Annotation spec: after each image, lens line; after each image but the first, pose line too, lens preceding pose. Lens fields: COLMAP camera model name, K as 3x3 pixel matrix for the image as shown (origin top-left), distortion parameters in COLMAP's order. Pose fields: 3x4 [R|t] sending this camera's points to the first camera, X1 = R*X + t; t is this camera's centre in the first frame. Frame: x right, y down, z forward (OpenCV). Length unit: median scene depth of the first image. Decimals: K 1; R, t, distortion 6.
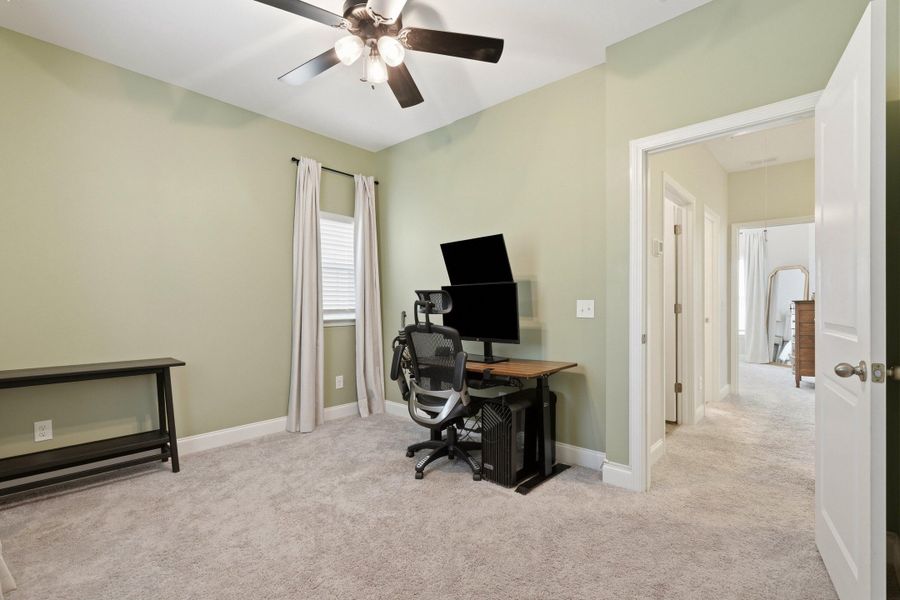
lens RADIAL K [[419.2, 0, 450.9], [0, 419.2, 304.6], [0, 0, 1]] dist [0.006324, 0.001366]
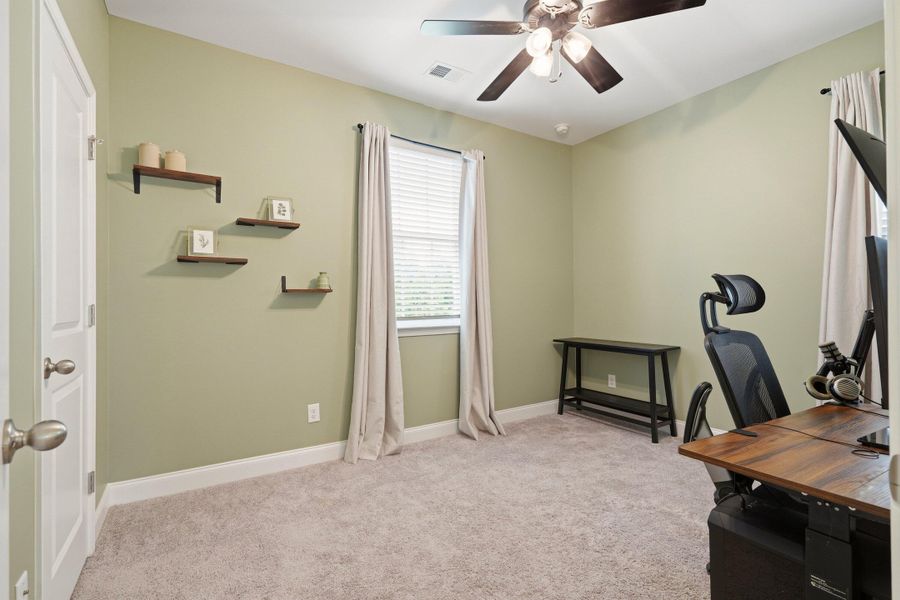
lens RADIAL K [[419.2, 0, 451.0], [0, 419.2, 298.2], [0, 0, 1]] dist [0.006324, 0.001366]
pose [[-0.264813, -0.007161, -0.964273, 0.692369], [0.009431, 0.999905, -0.010016, 0.003436], [0.964254, -0.011746, -0.264720, 0.855242]]
